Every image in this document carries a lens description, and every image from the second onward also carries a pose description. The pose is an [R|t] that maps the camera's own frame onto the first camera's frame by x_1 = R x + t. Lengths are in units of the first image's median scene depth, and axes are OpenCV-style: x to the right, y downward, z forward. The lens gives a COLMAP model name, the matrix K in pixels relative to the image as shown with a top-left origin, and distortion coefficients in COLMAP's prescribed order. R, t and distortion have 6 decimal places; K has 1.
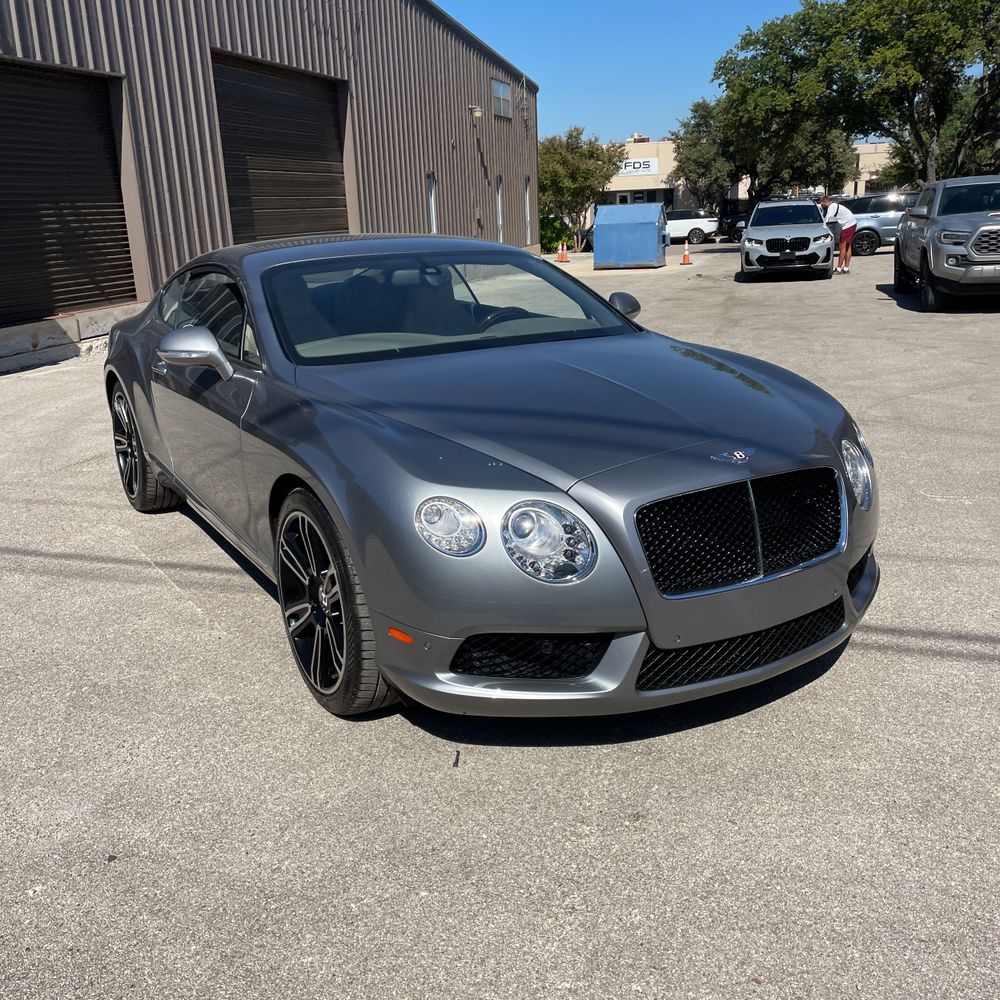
lens RADIAL K [[997.2, 0, 495.3], [0, 997.2, 498.8], [0, 0, 1]] dist [0.085280, -0.115050]
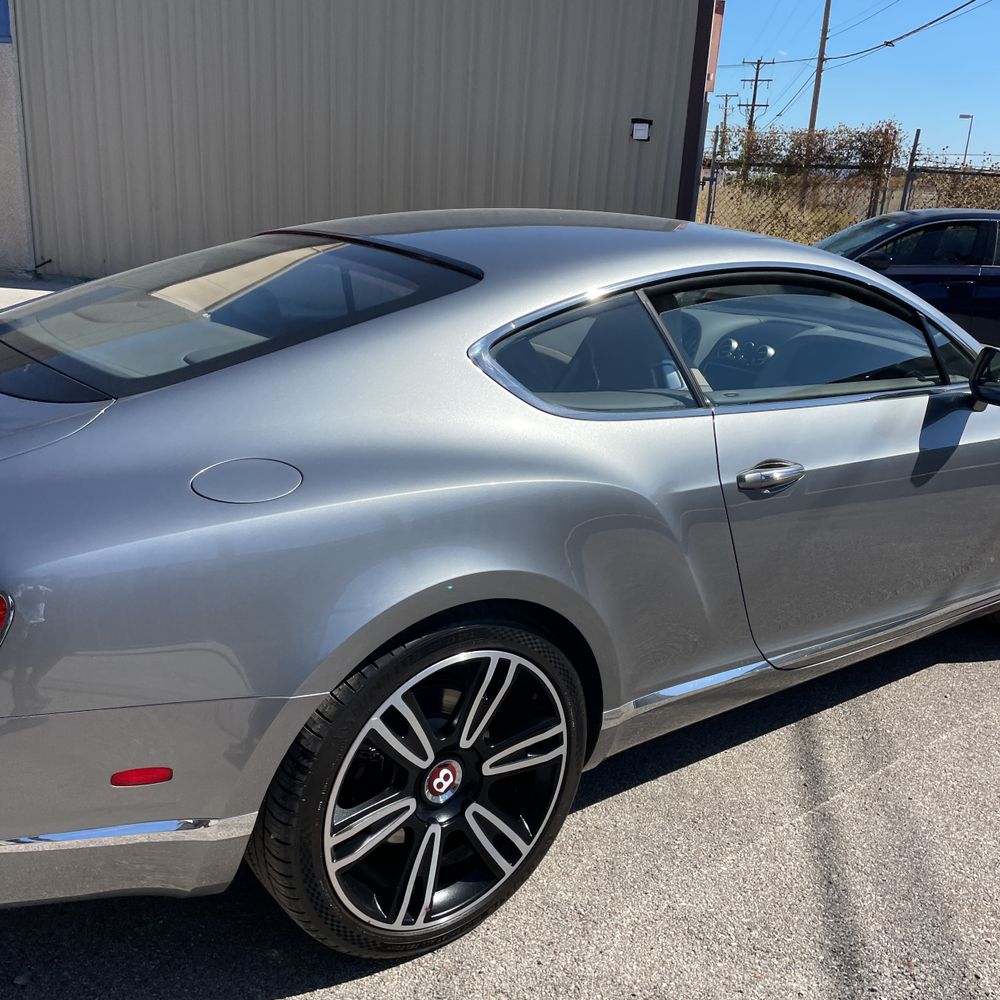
lens RADIAL K [[997.2, 0, 495.3], [0, 997.2, 498.8], [0, 0, 1]] dist [0.085280, -0.115050]
pose [[-0.102173, -0.271335, 0.957047, -0.193431], [0.231476, 0.929187, 0.288149, -0.071086], [-0.967460, 0.250974, -0.032130, 0.274908]]
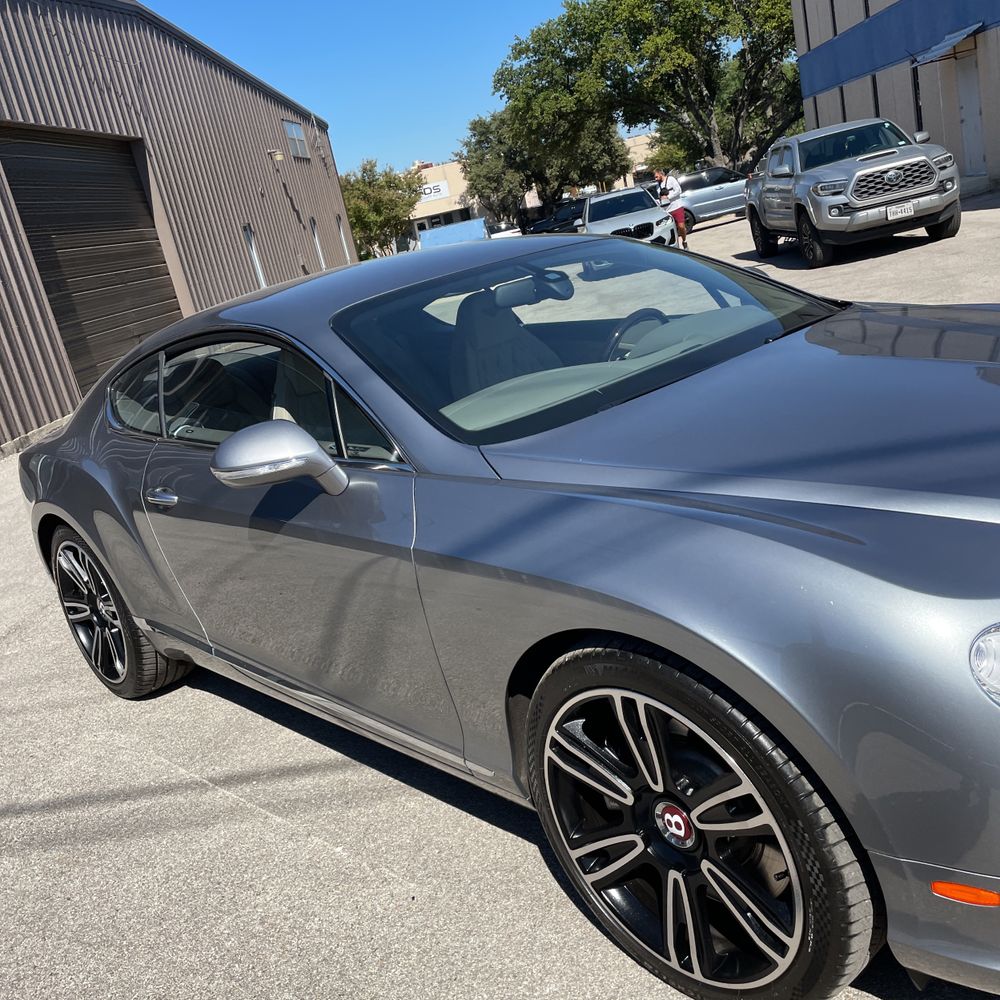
lens RADIAL K [[997.9, 0, 513.3], [0, 997.9, 489.5], [0, 0, 1]] dist [0.092268, -0.121528]
pose [[0.960665, -0.217400, 0.172801, -0.052634], [0.223934, 0.974419, -0.019024, -0.016338], [-0.164245, 0.056972, 0.984773, 0.070005]]
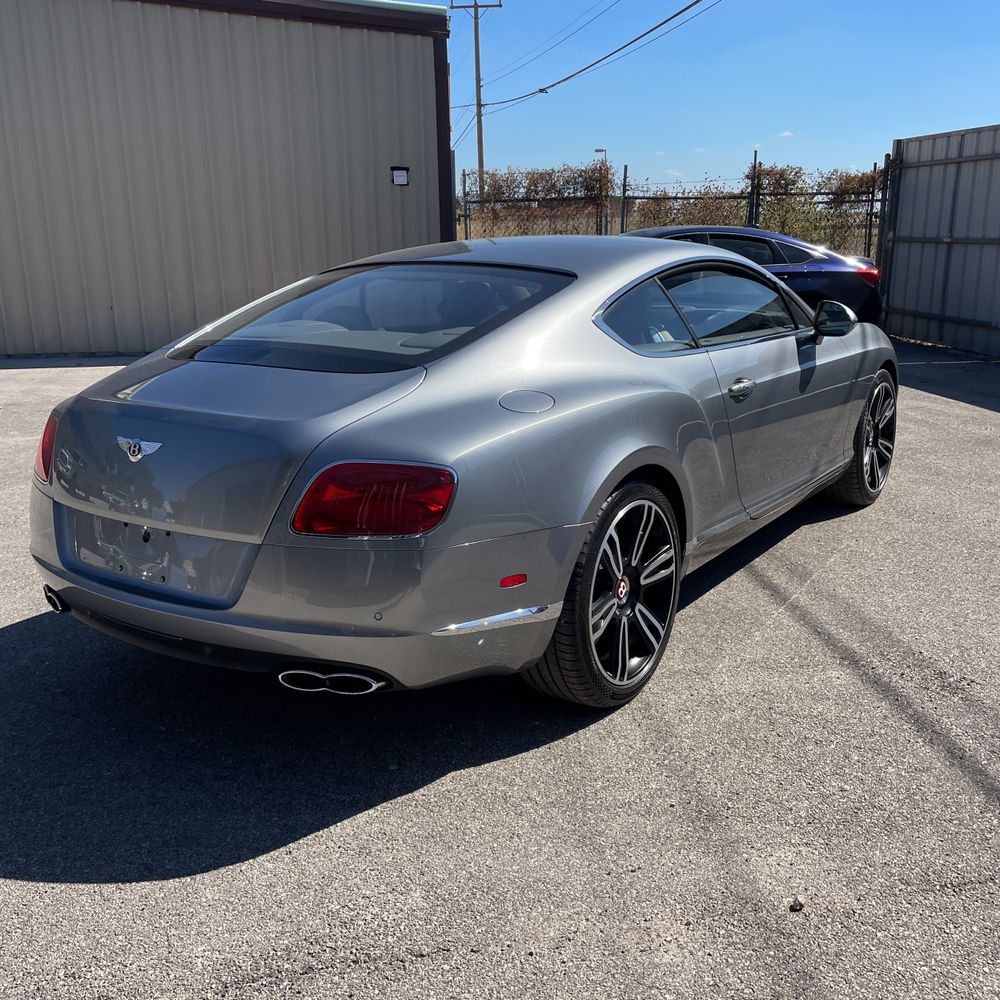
lens RADIAL K [[1003.0, 0, 501.2], [0, 1003.0, 490.0], [0, 0, 1]] dist [0.086392, -0.129814]
pose [[-0.414194, -0.186996, 0.890772, -0.235843], [0.282177, 0.904068, 0.320995, -0.088039], [-0.865343, 0.384310, -0.321694, 0.347412]]
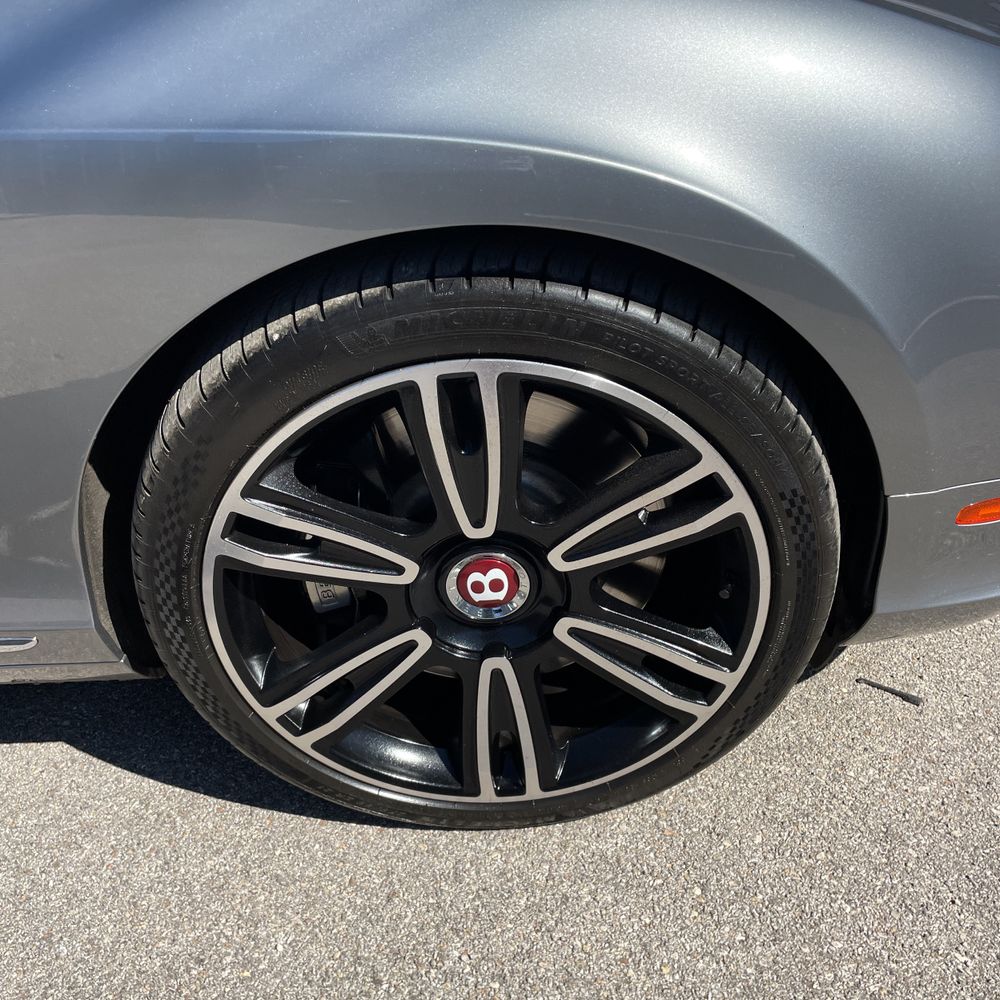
lens RADIAL K [[997.2, 0, 495.3], [0, 997.2, 498.8], [0, 0, 1]] dist [0.085280, -0.115050]
pose [[0.501824, -0.483464, 0.717241, -0.065528], [0.266451, 0.875290, 0.403574, -0.010114], [-0.822908, -0.011414, 0.568061, 0.132445]]
